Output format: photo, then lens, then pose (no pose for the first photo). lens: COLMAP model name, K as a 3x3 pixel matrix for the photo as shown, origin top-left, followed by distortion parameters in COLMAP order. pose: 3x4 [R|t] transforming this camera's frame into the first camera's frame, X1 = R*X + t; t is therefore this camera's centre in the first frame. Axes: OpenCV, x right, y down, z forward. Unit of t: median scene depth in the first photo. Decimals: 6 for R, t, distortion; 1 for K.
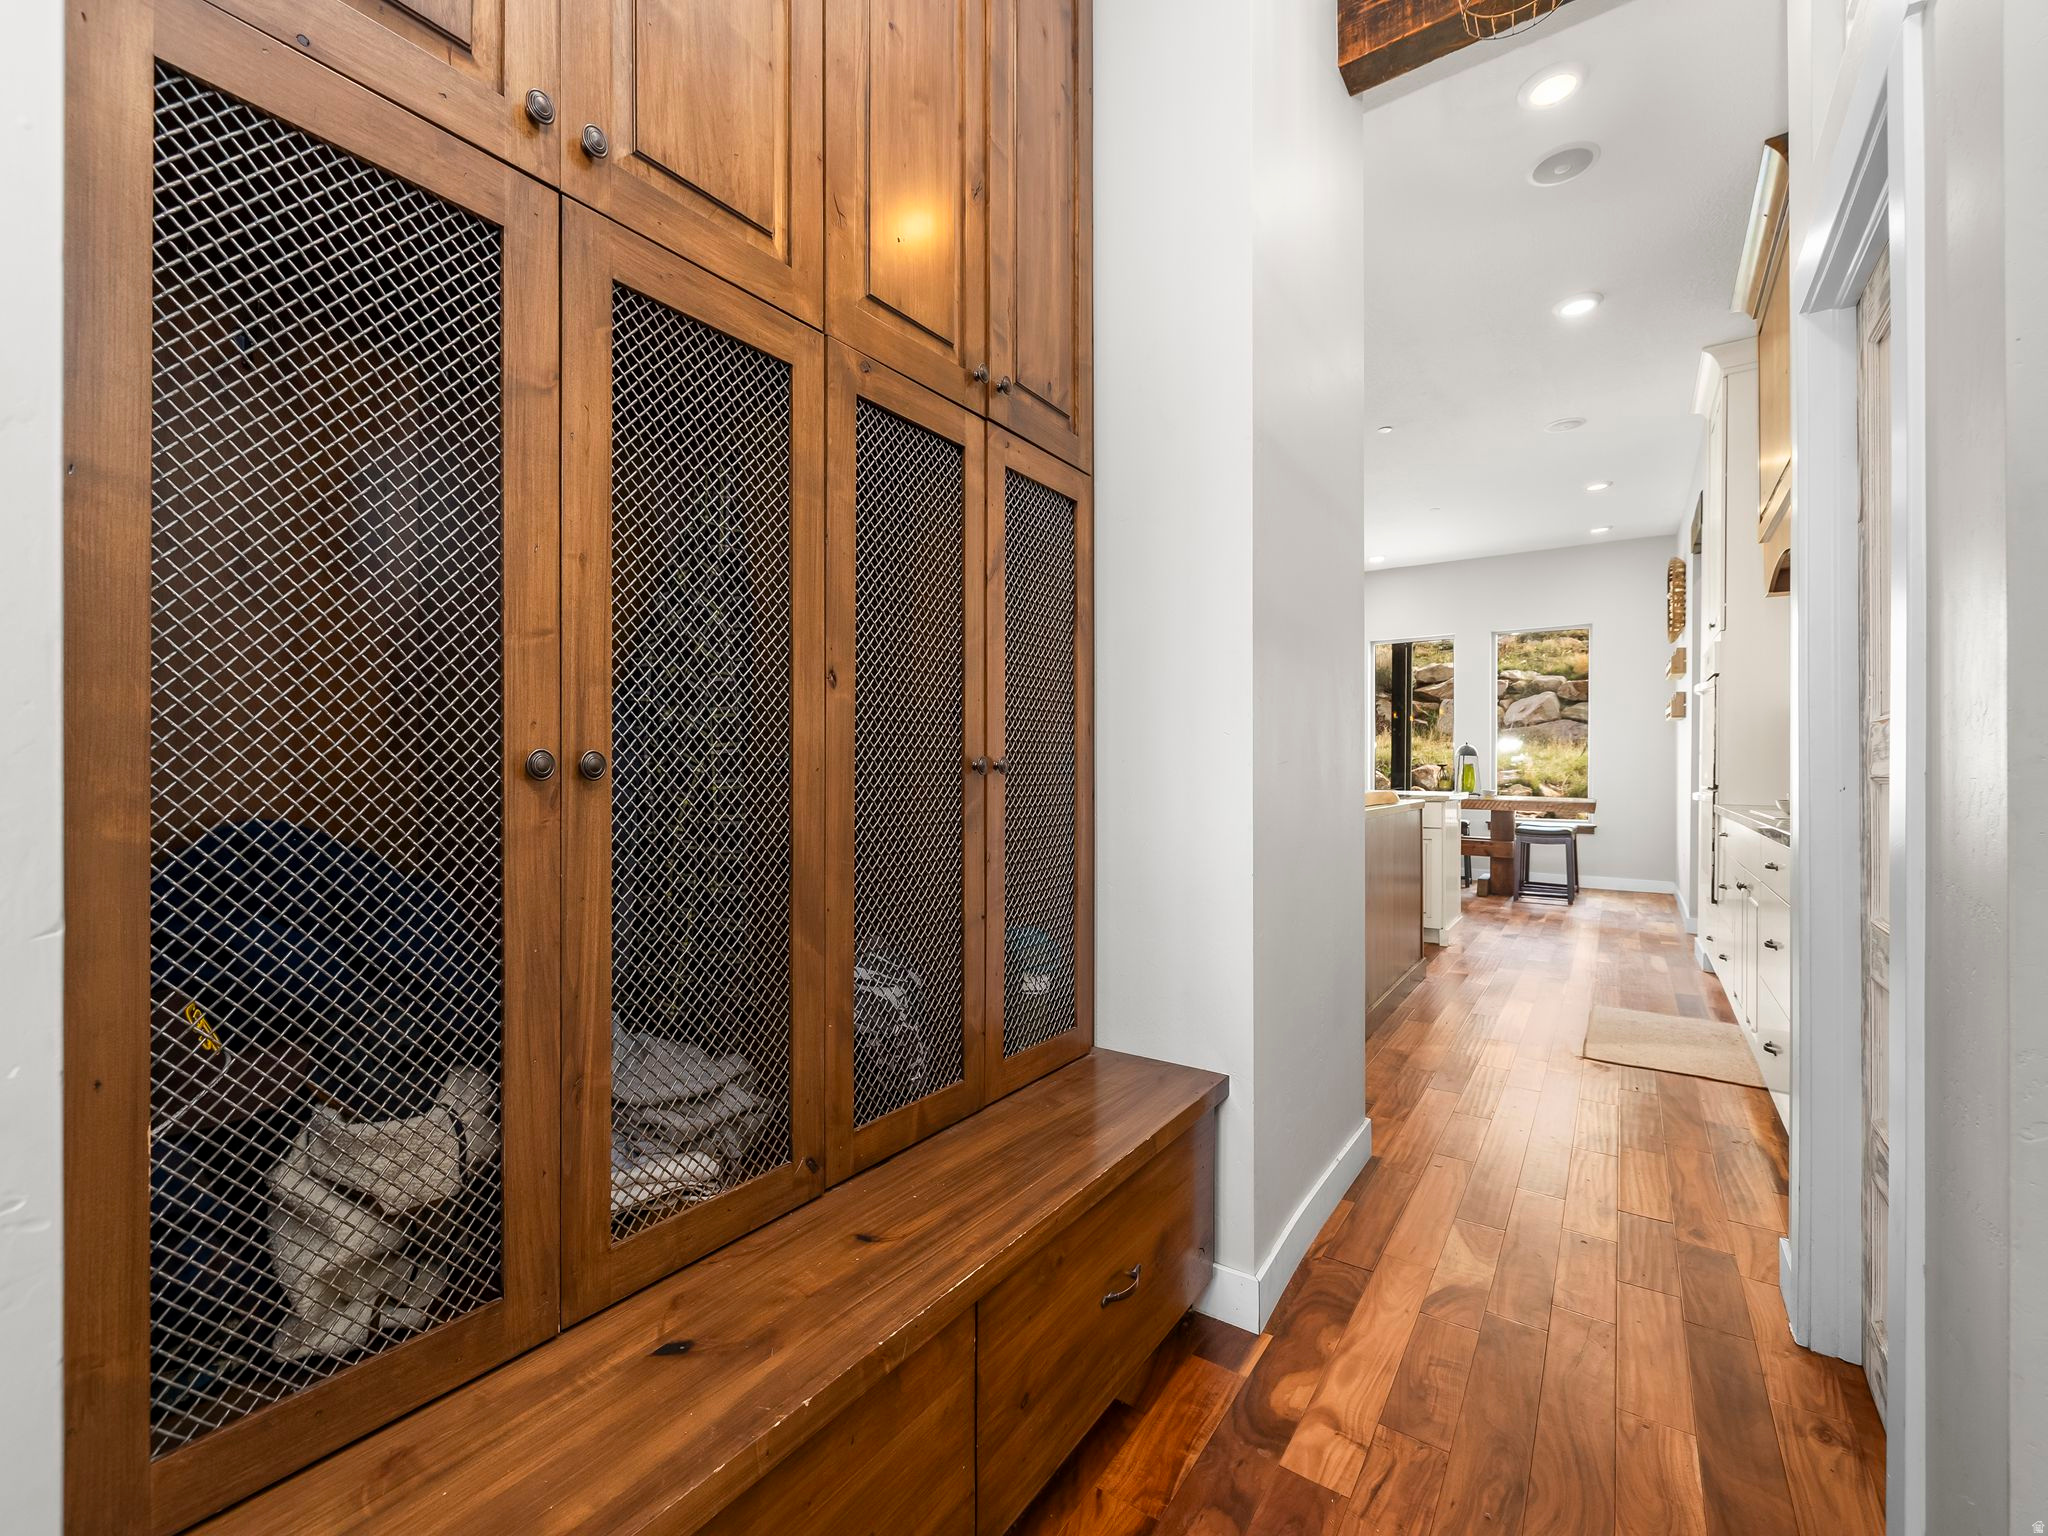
lens RADIAL K [[857.3, 0, 1014.2], [0, 857.3, 768.9], [0, 0, 1]] dist [-0.001230, -0.000657]
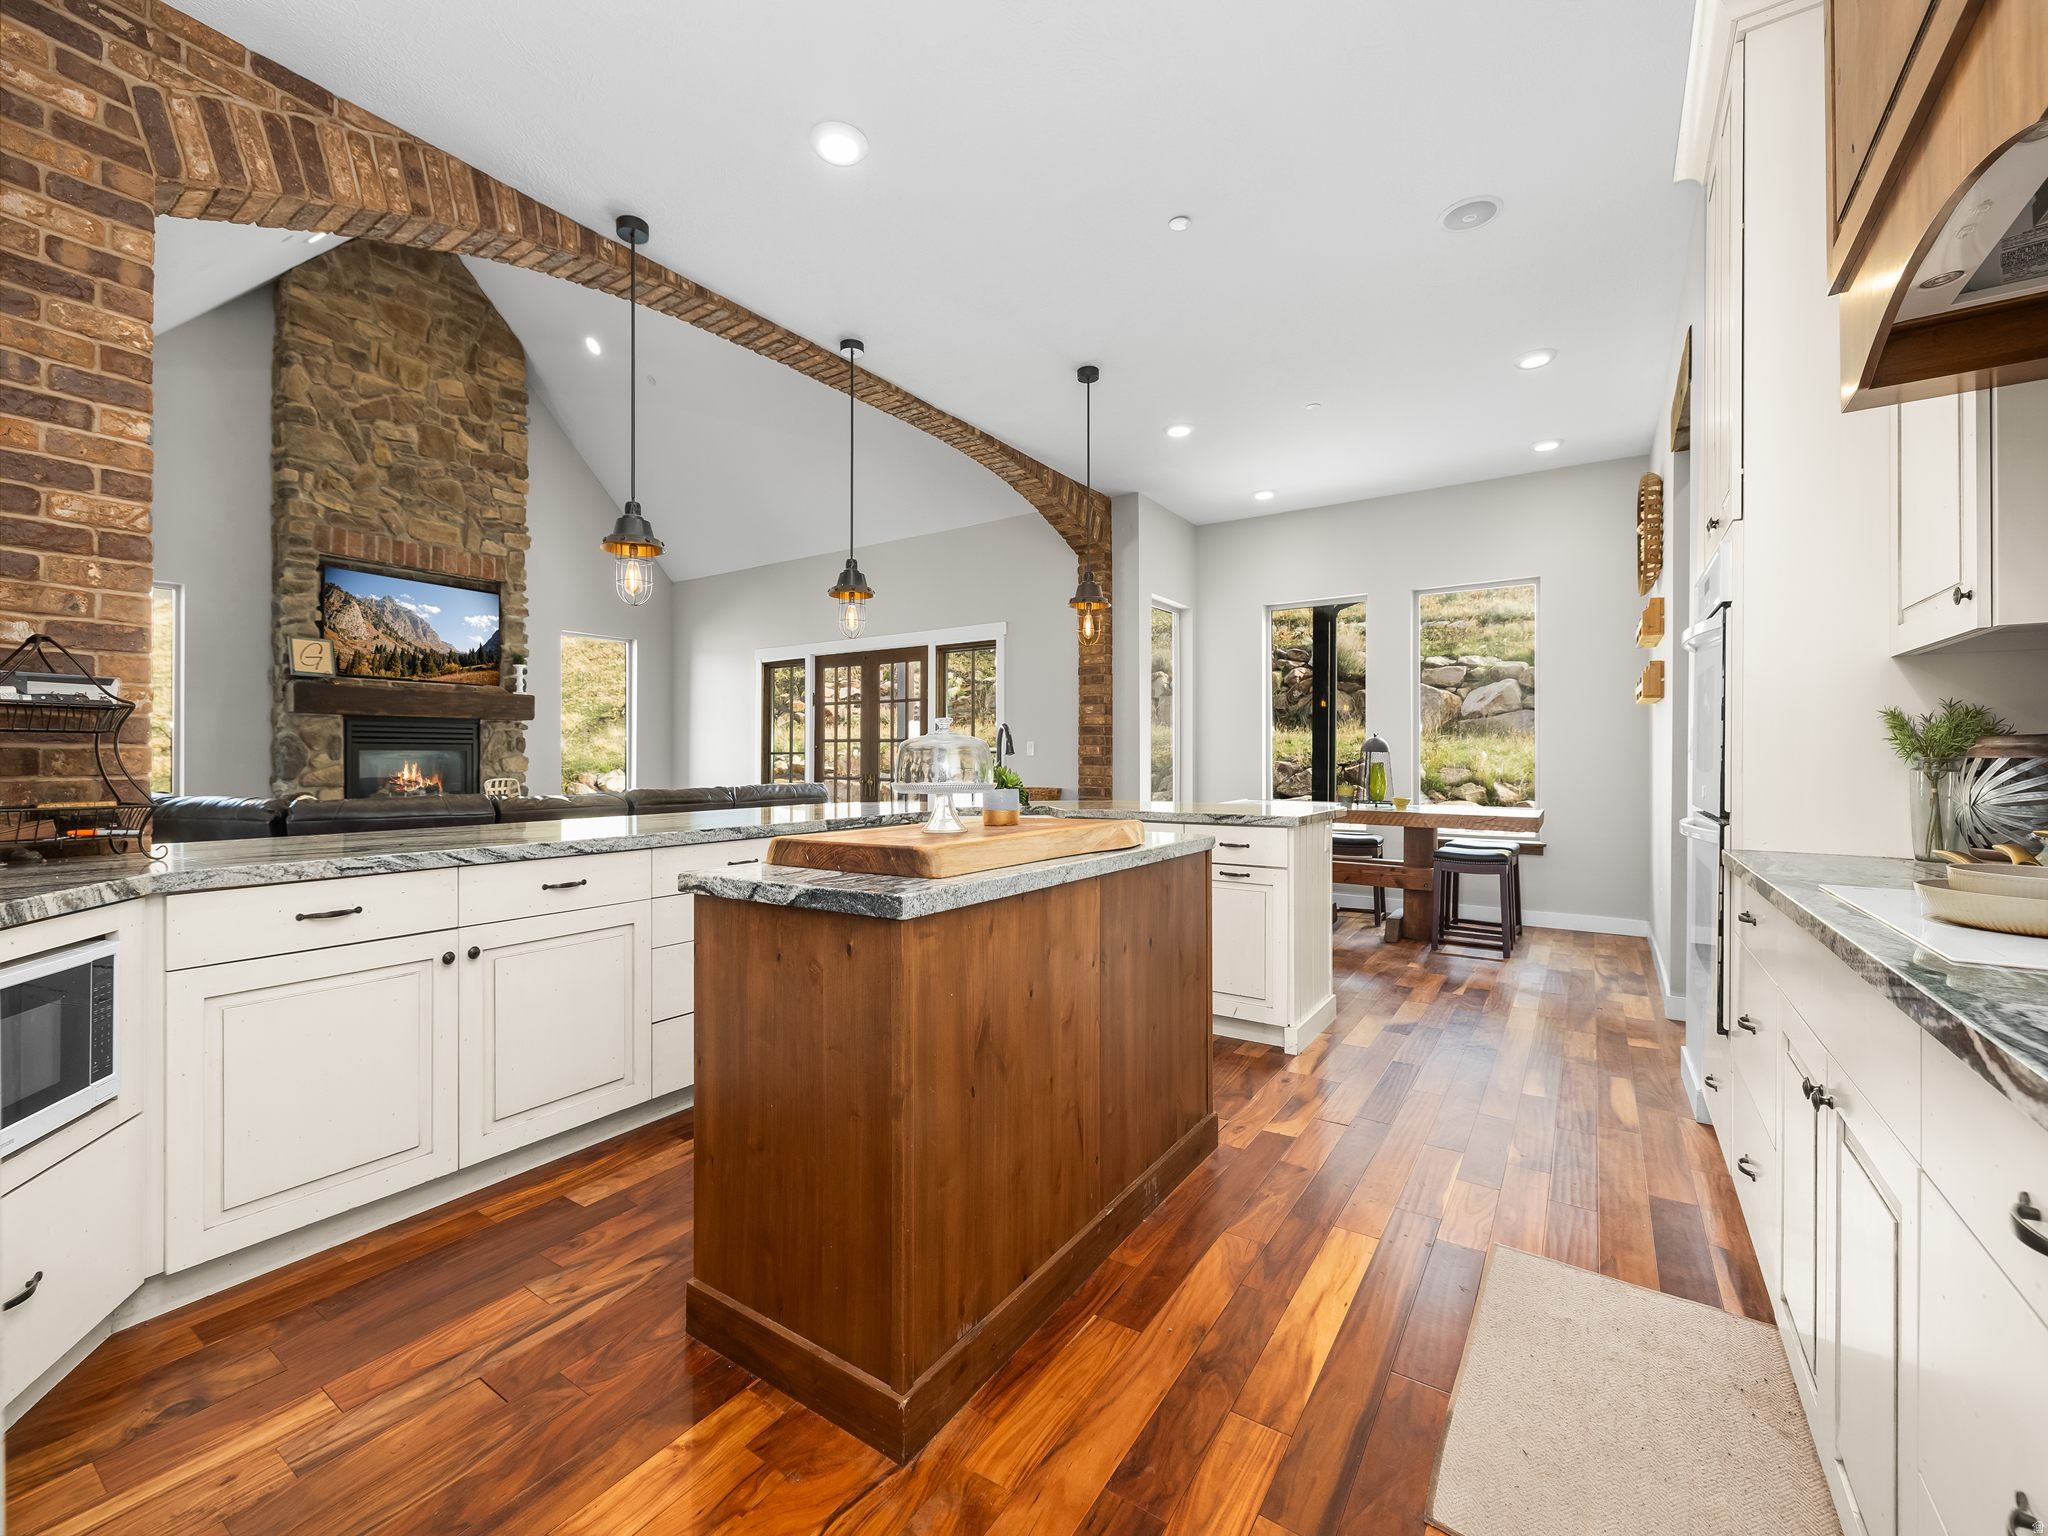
lens RADIAL K [[857.3, 0, 1010.7], [0, 857.3, 756.0], [0, 0, 1]] dist [-0.001230, -0.000657]
pose [[0.999831, 0.002319, 0.018240, 0.203891], [-0.002225, 0.999984, -0.005163, -0.007559], [-0.018252, 0.005122, 0.999820, 0.265764]]
